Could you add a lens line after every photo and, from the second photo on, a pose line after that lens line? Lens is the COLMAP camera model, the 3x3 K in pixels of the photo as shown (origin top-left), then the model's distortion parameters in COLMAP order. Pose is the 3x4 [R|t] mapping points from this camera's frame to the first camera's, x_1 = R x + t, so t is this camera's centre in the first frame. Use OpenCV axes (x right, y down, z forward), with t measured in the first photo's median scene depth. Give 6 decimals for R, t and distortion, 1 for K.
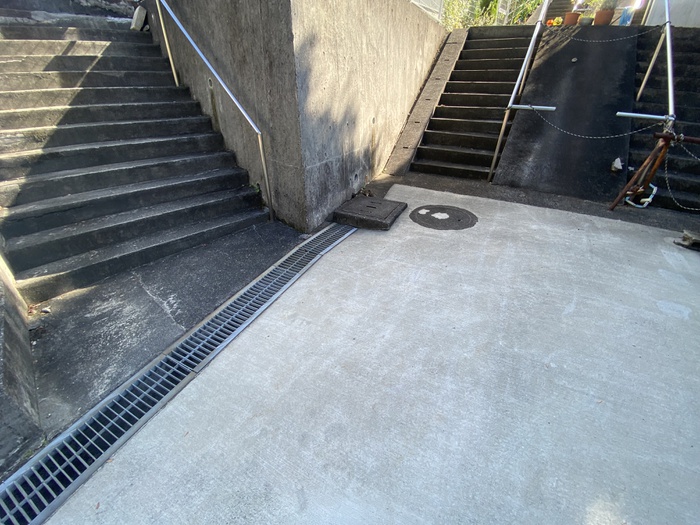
lens RADIAL K [[279.8, 0, 350.0], [0, 279.8, 262.5], [0, 0, 1]] dist [0.009486, -0.014698]
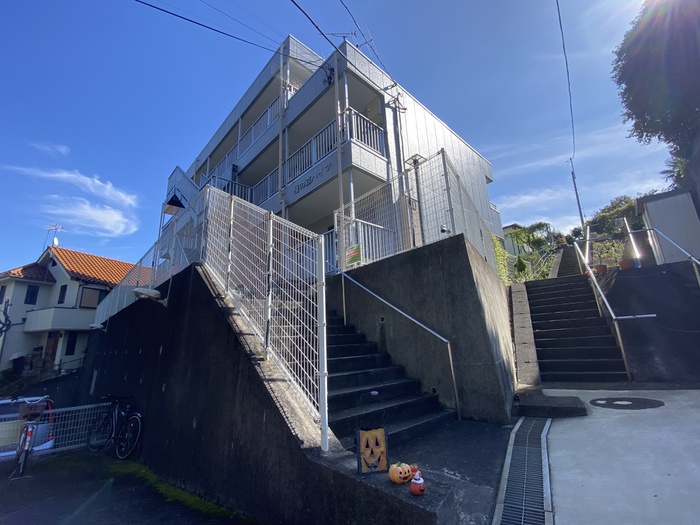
lens RADIAL K [[311.3, 0, 350.0], [0, 311.3, 262.5], [0, 0, 1]] dist [-0.001864, -0.000797]
pose [[0.996575, -0.074773, -0.035308, -0.628276], [0.025148, 0.680831, -0.732009, 0.309776], [0.078773, 0.728614, 0.680379, -0.280630]]
